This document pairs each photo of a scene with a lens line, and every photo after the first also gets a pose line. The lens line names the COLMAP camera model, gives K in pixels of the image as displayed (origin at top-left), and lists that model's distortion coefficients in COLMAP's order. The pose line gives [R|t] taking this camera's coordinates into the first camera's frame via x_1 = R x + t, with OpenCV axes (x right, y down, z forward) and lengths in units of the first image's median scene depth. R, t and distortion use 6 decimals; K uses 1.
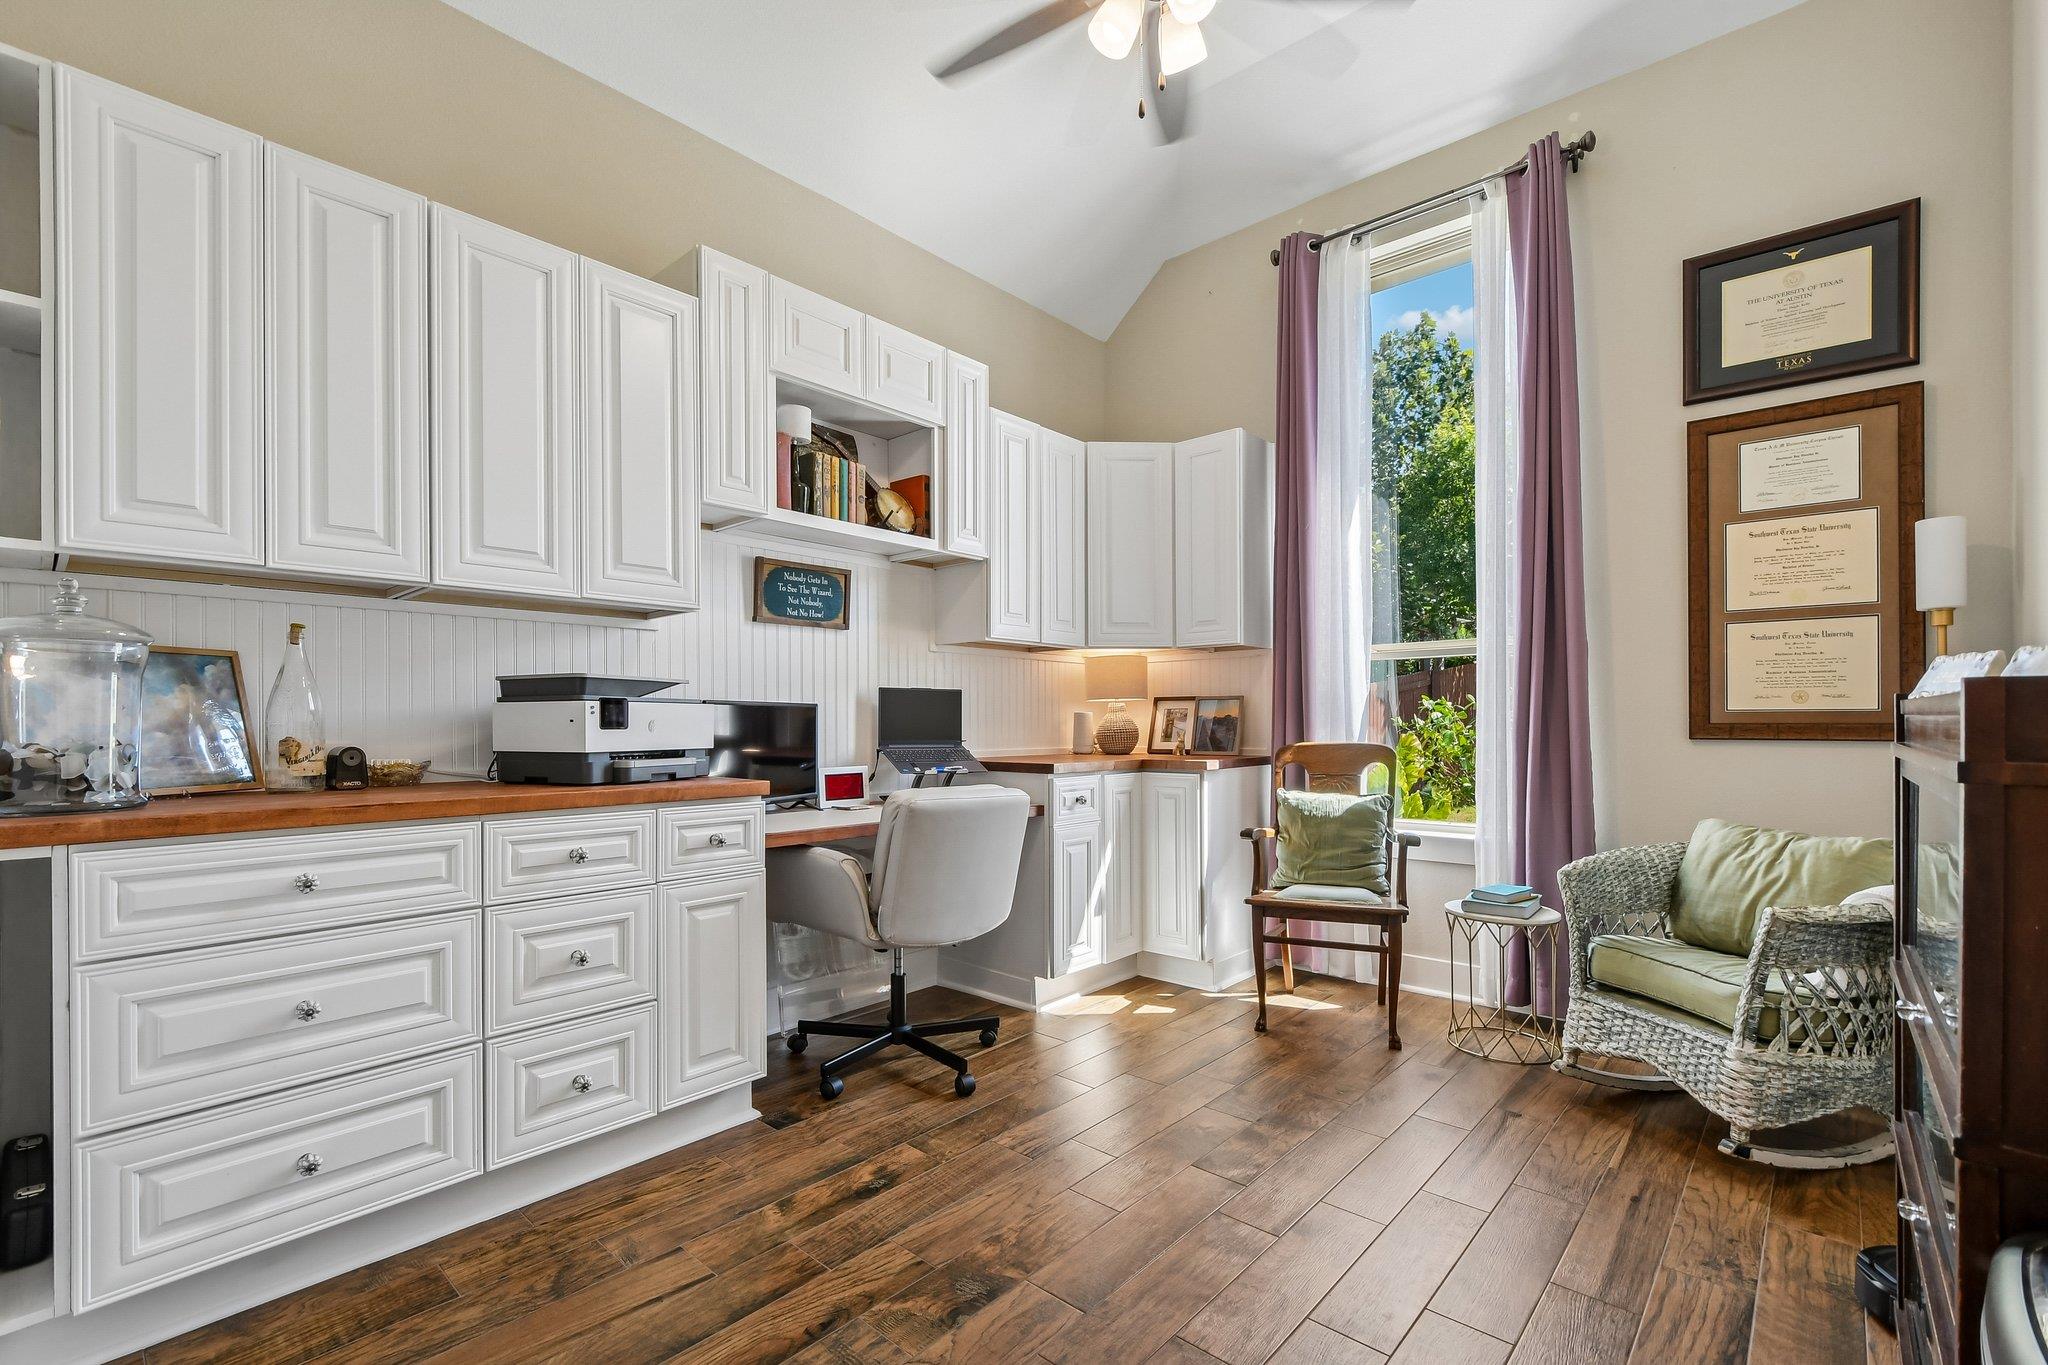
lens RADIAL K [[895.6, 0, 971.0], [0, 895.6, 729.2], [0, 0, 1]] dist [0.001653, -0.002564]
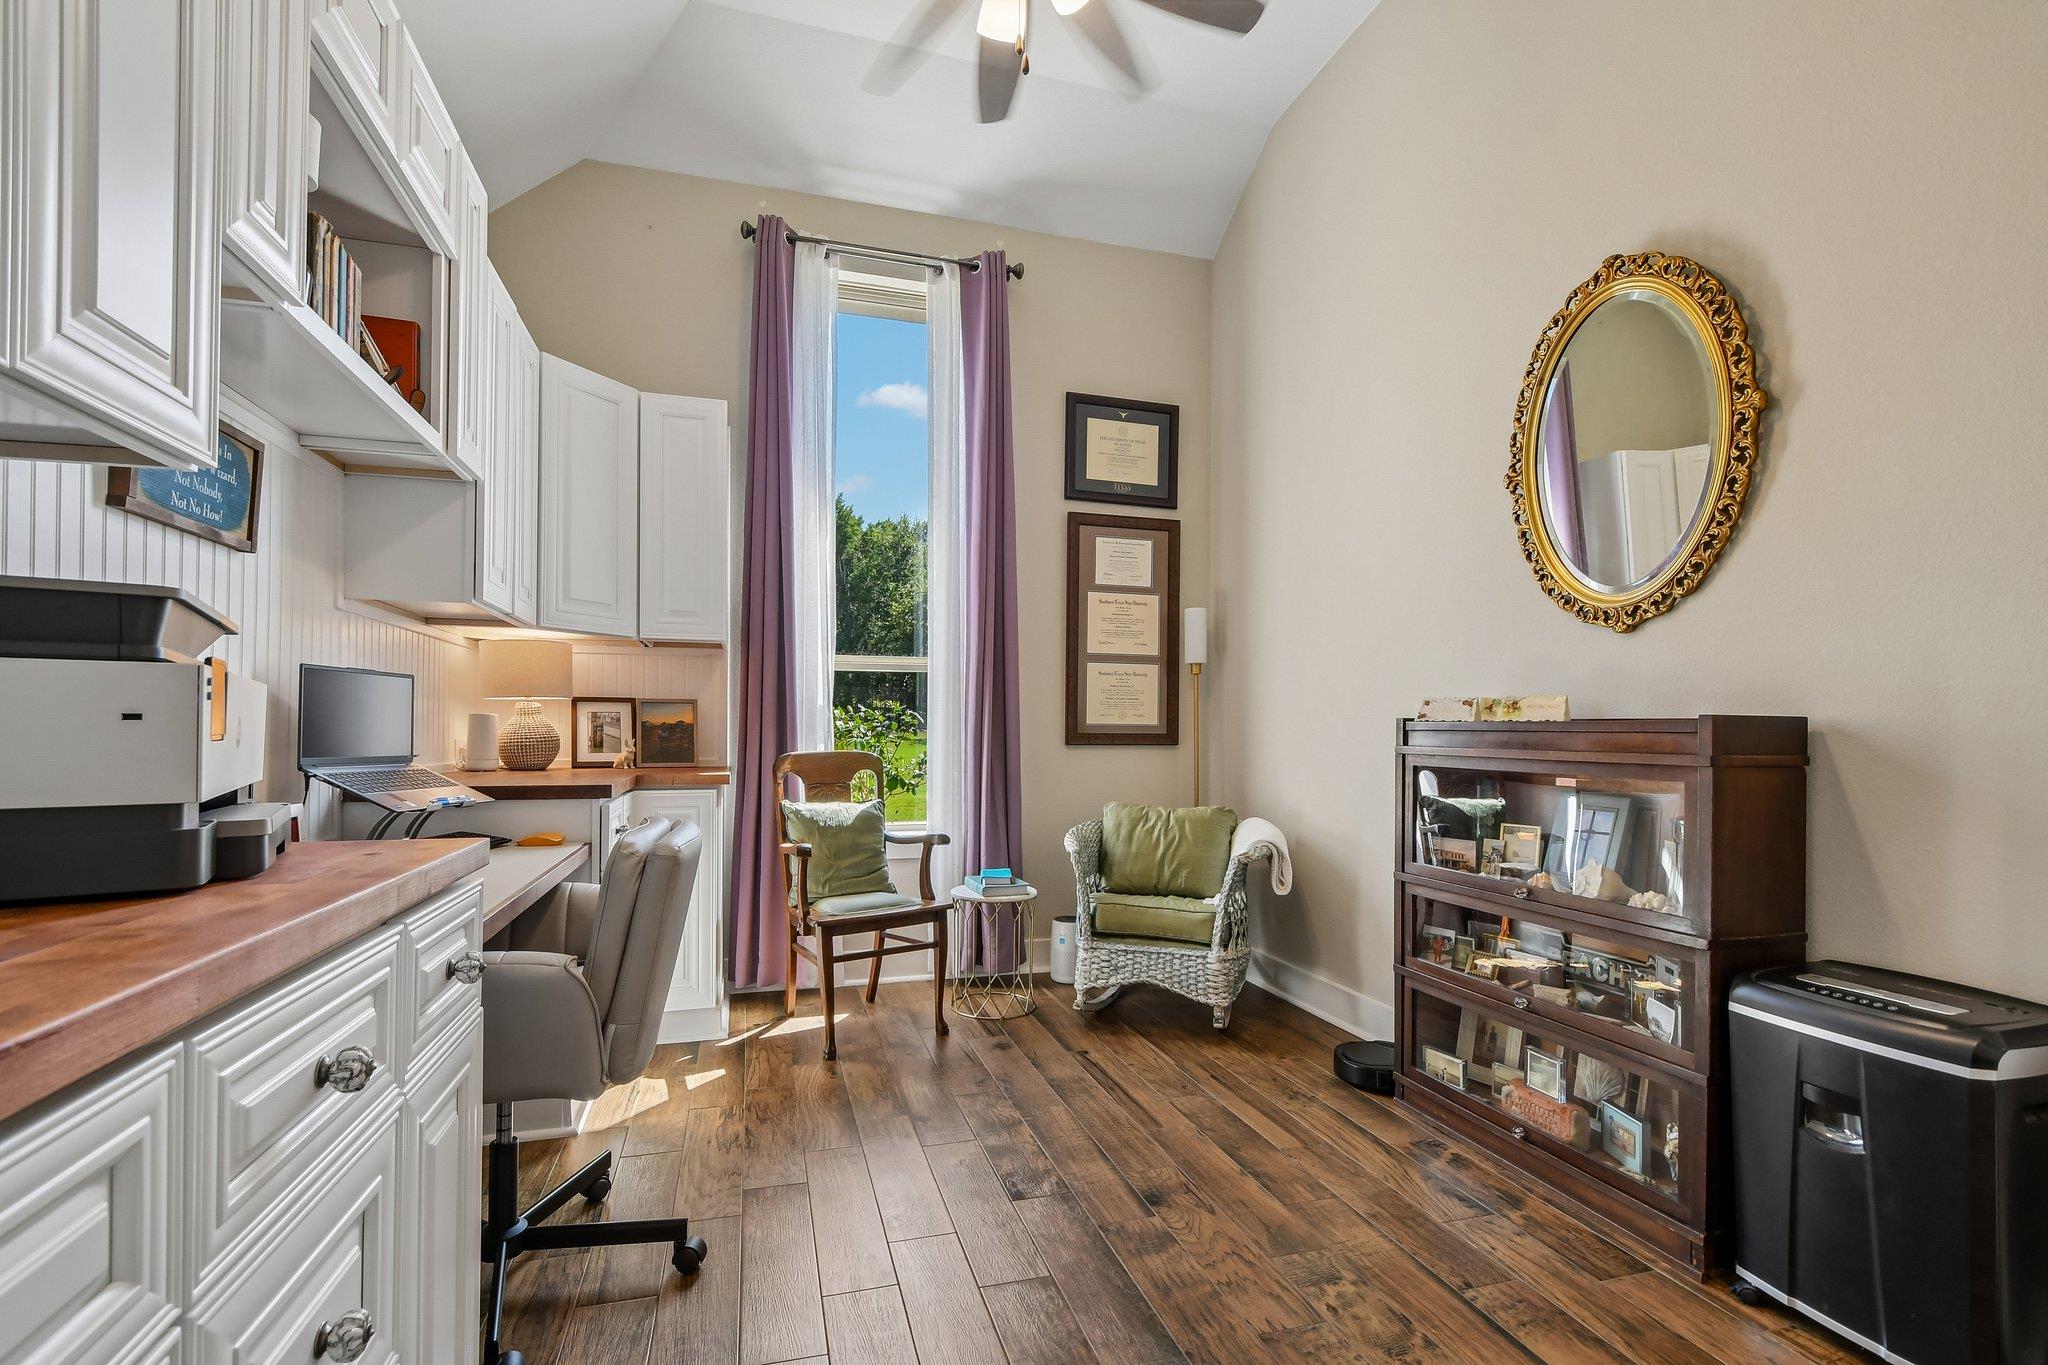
lens RADIAL K [[895.6, 0, 1012.1], [0, 895.6, 731.1], [0, 0, 1]] dist [0.001653, -0.002564]
pose [[0.513008, 0.004685, 0.858371, -0.409119], [-0.000155, 0.999986, -0.005365, -0.001951], [-0.858384, 0.002620, 0.513001, 0.375139]]
